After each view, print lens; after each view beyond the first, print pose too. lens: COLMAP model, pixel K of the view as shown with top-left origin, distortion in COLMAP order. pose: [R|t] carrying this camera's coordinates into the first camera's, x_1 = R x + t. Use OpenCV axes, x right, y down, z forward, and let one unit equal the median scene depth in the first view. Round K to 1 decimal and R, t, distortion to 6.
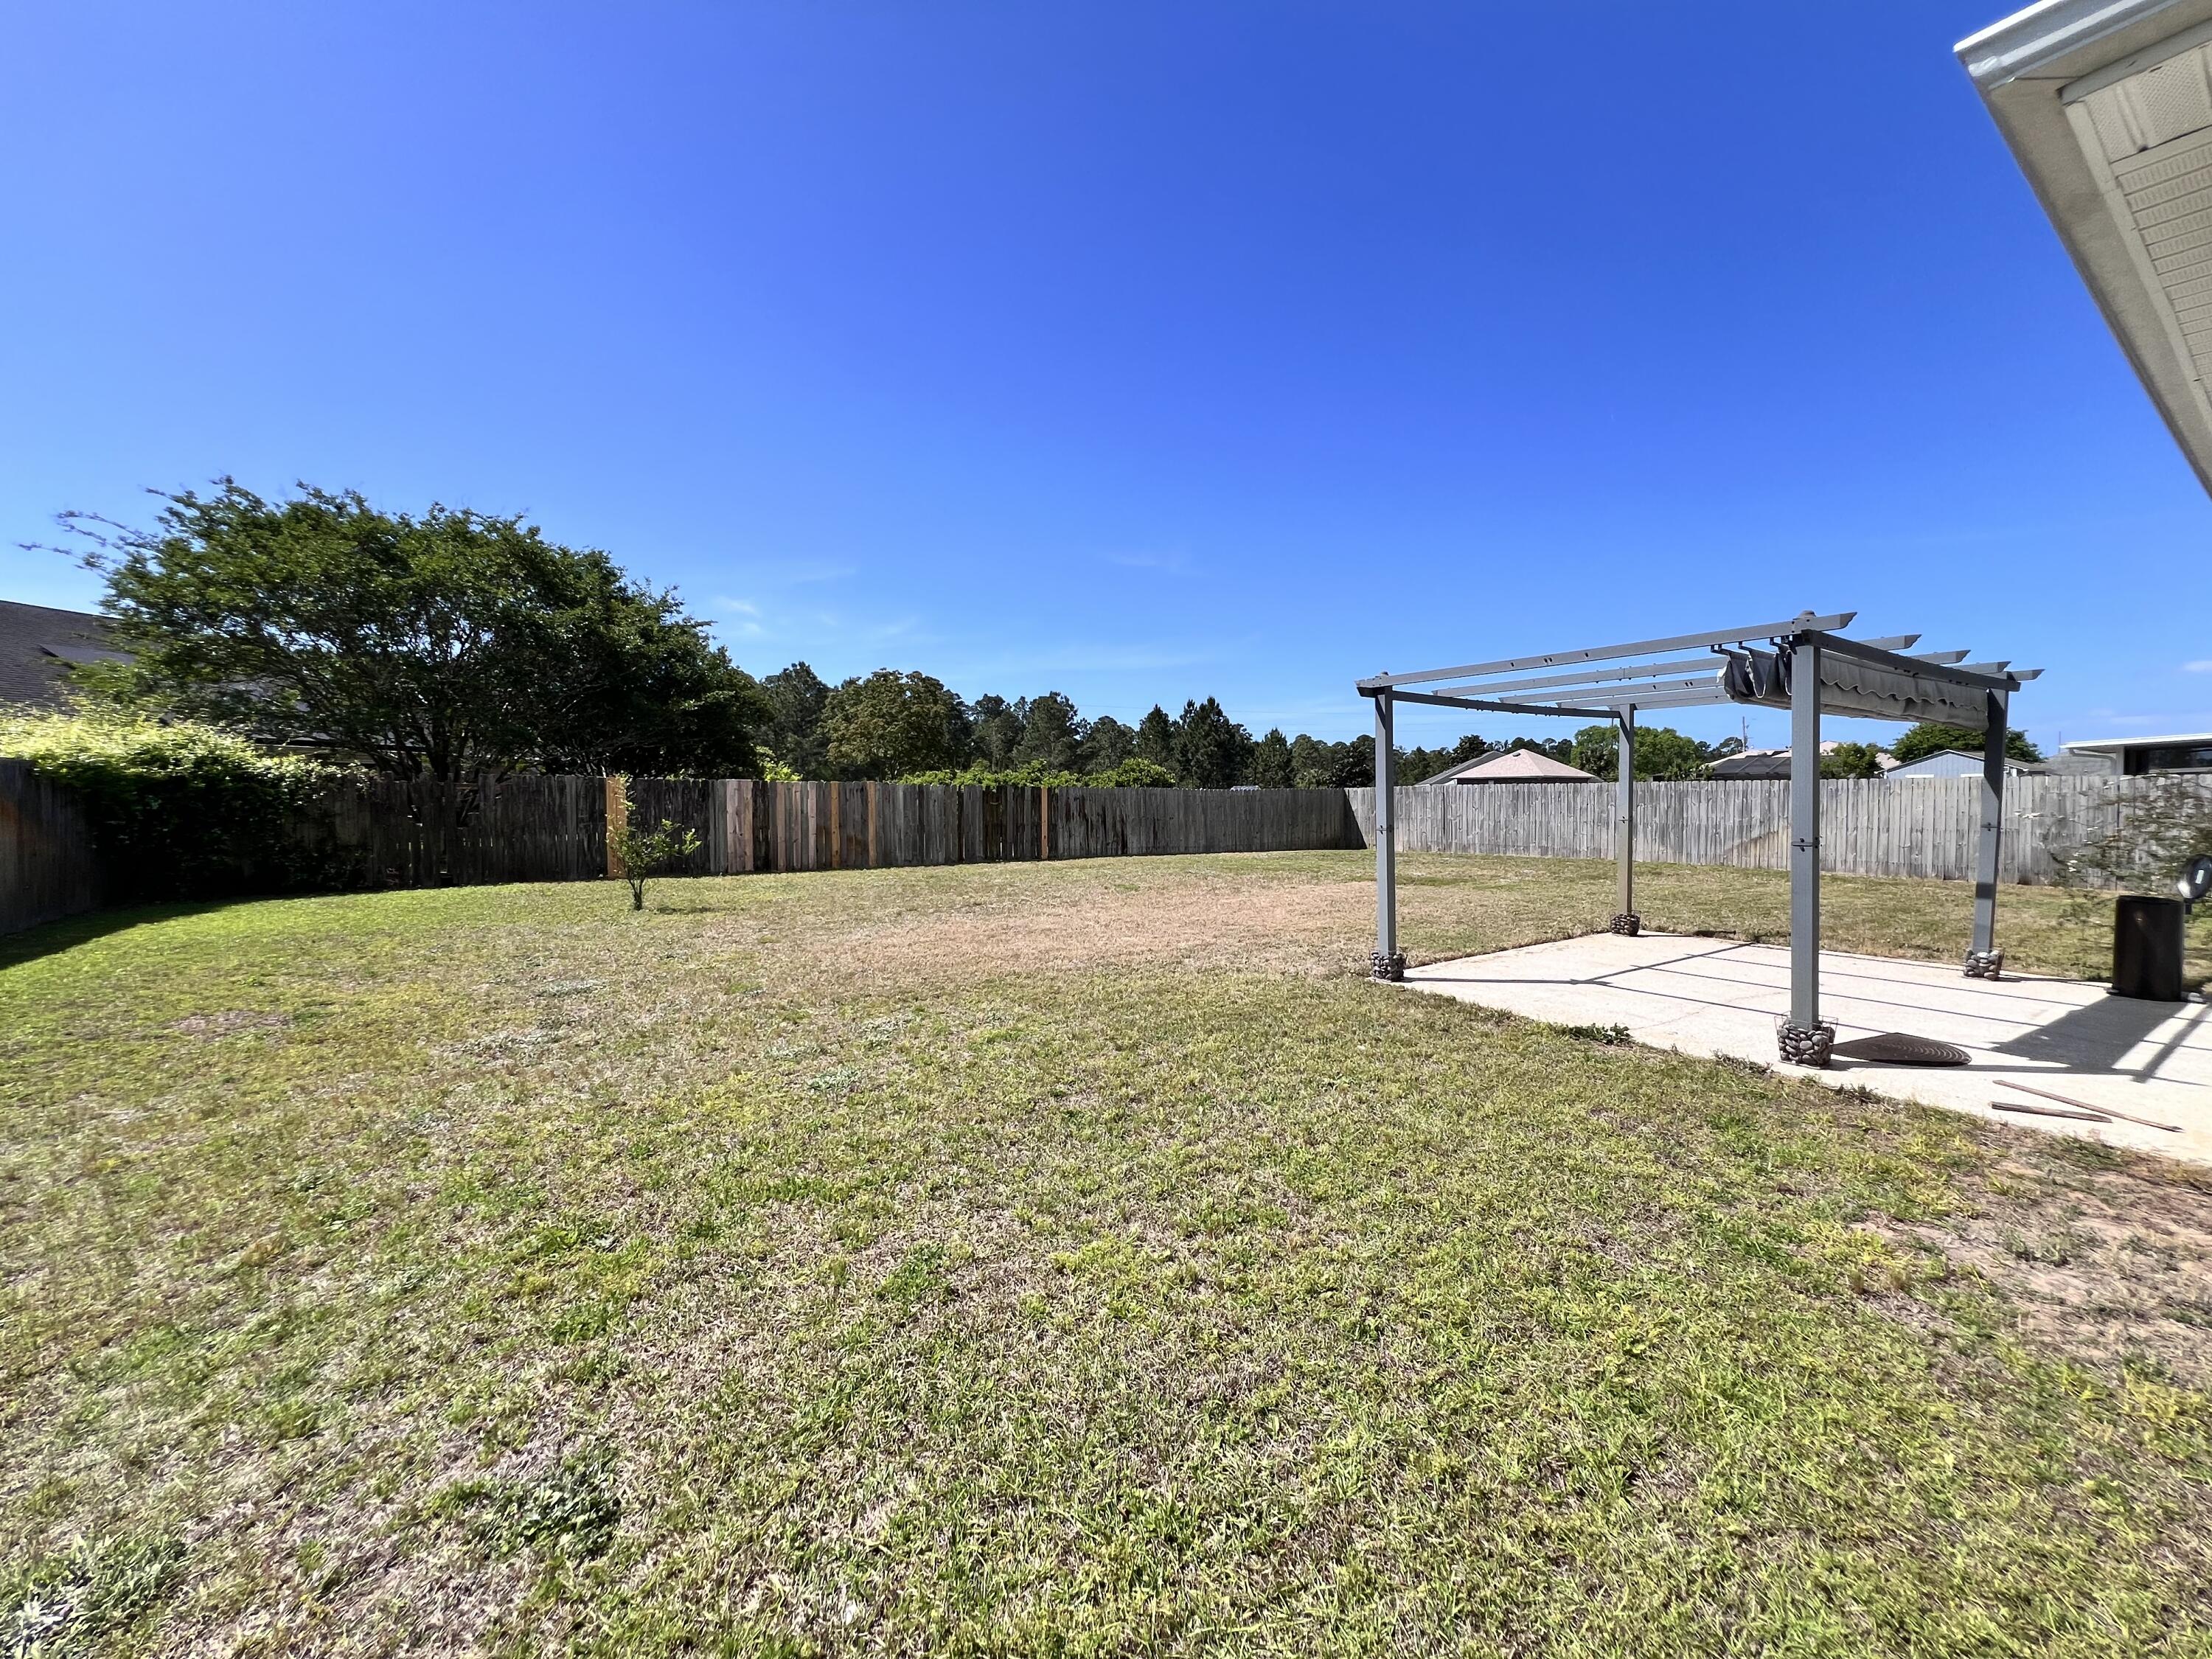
lens RADIAL K [[899.6, 0, 1104.2], [0, 899.6, 819.9], [0, 0, 1]] dist [0.000167, 0.000005]
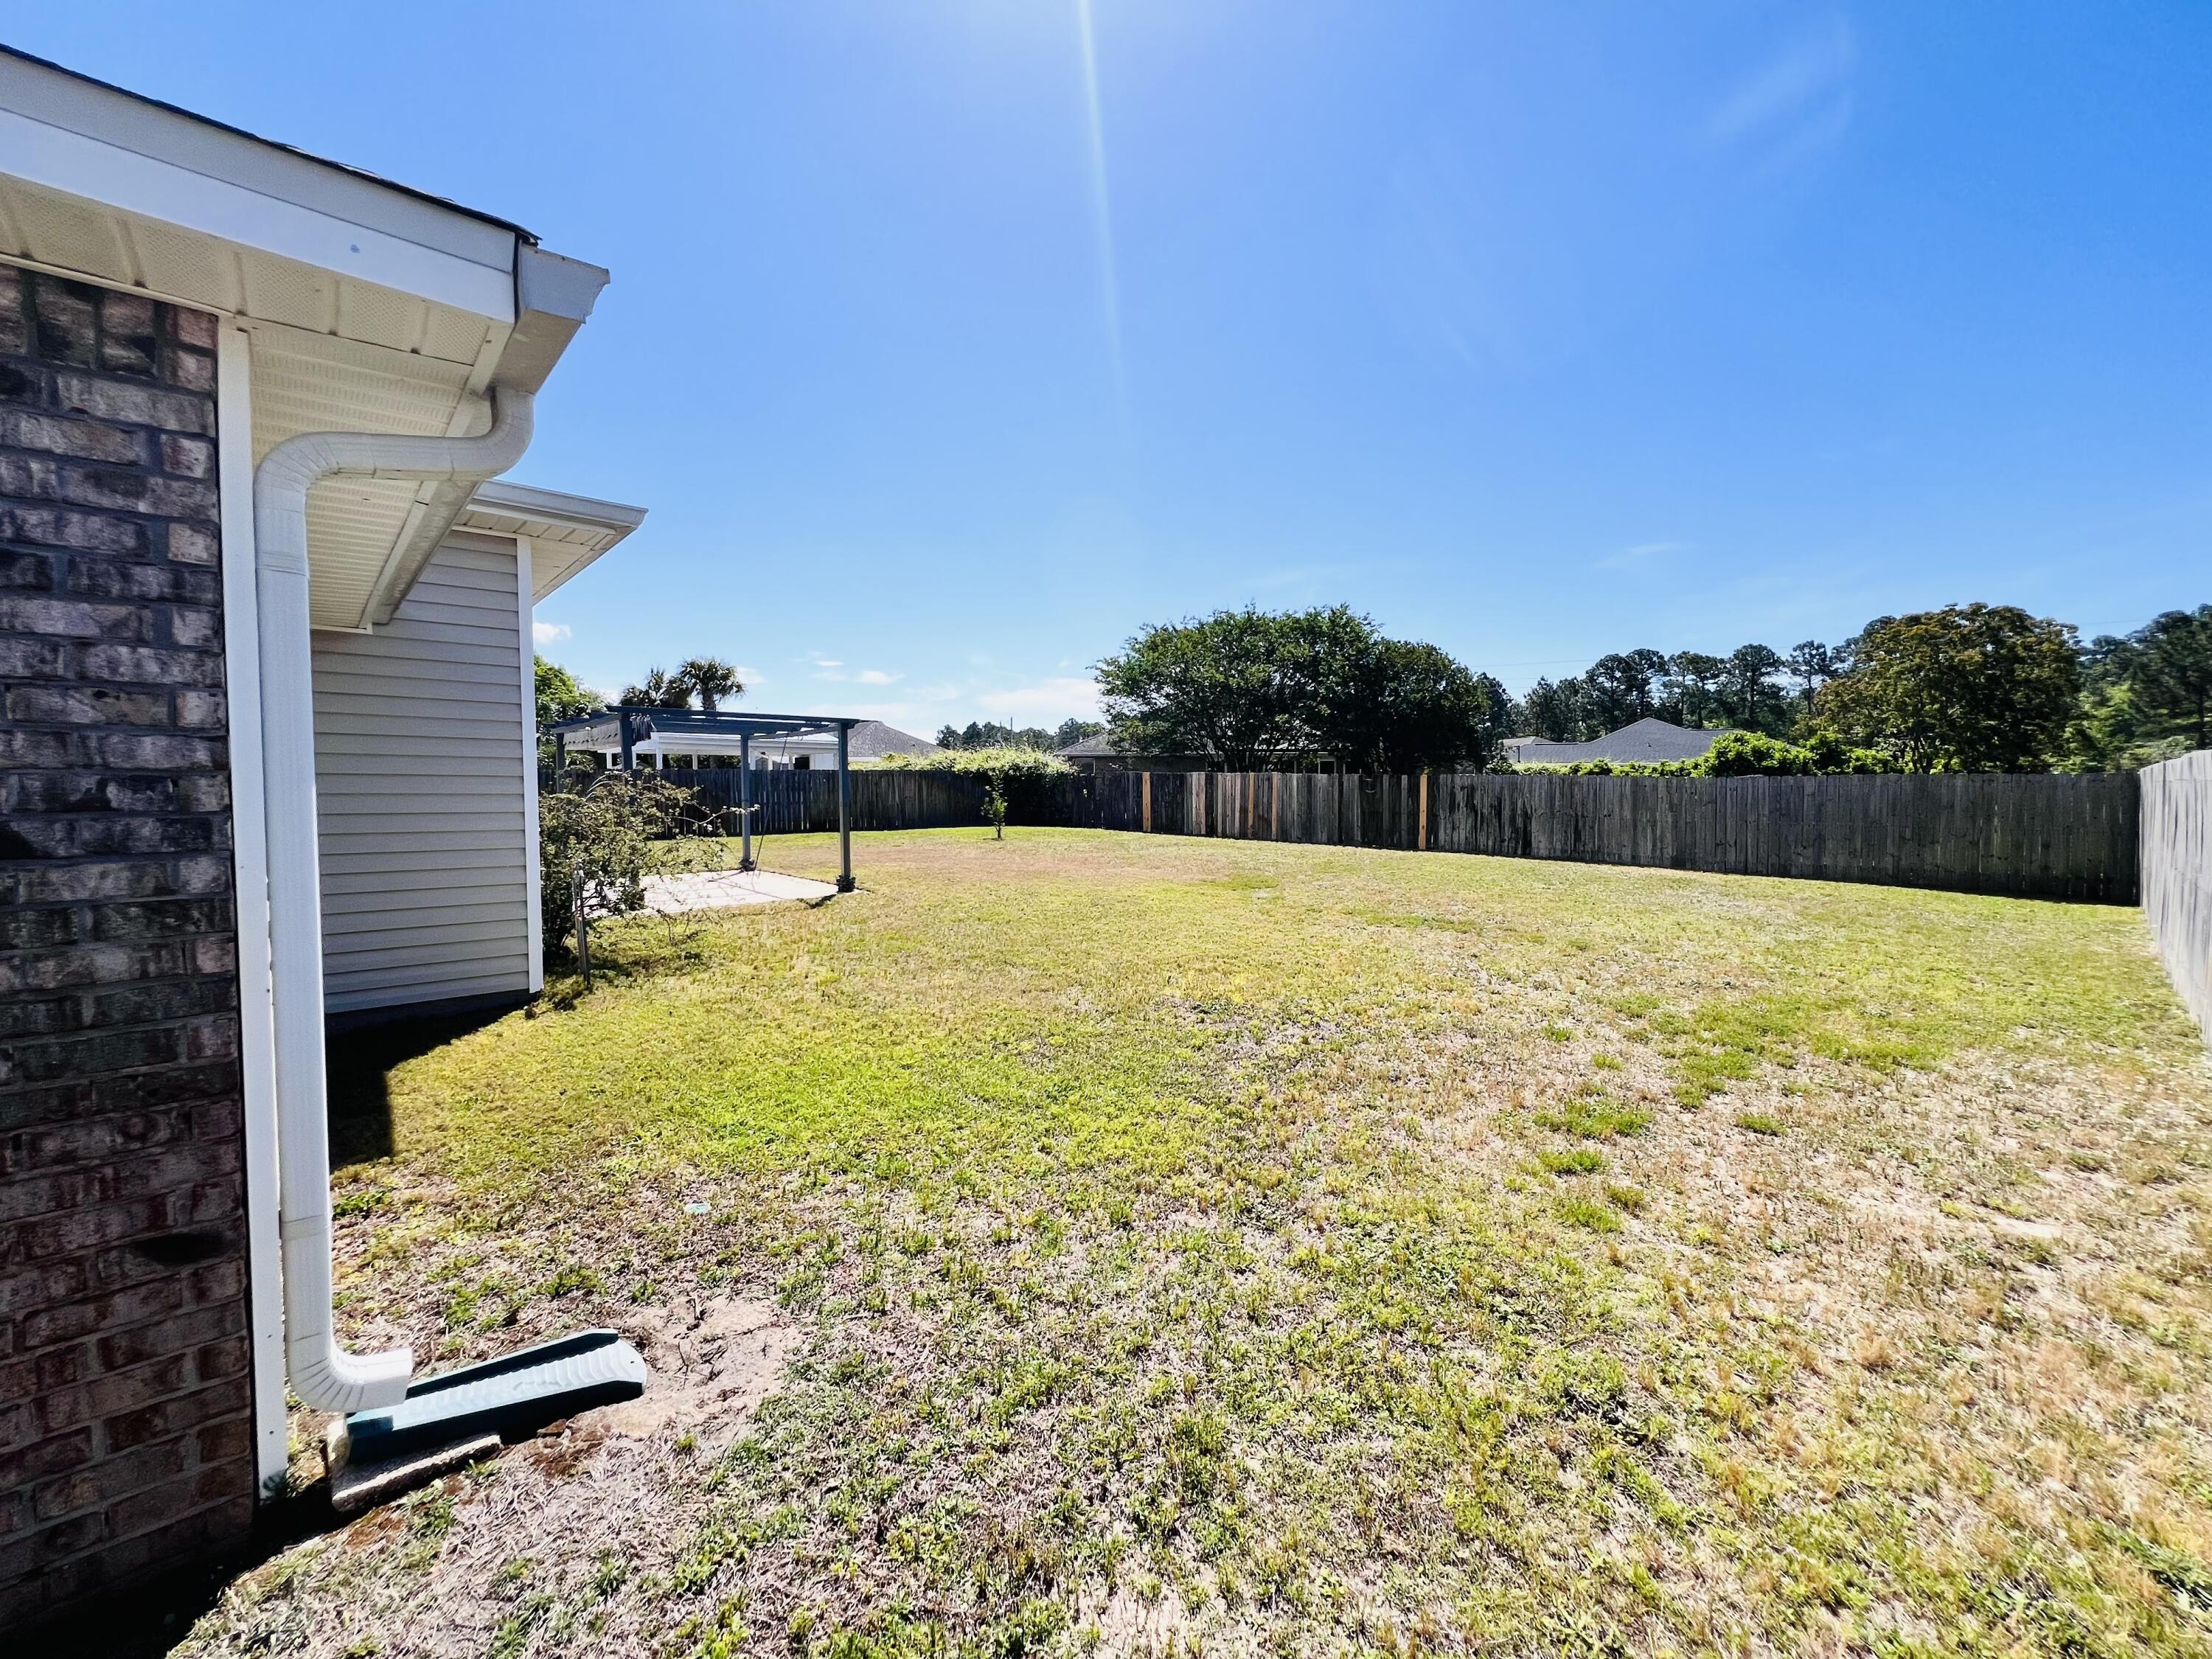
lens RADIAL K [[899.6, 0, 1104.2], [0, 899.6, 819.9], [0, 0, 1]] dist [0.000167, 0.000005]
pose [[0.128442, 0.045389, -0.990678, 0.930333], [-0.024613, 0.998790, 0.042569, -0.023276], [0.991412, 0.018916, 0.129404, 0.588715]]
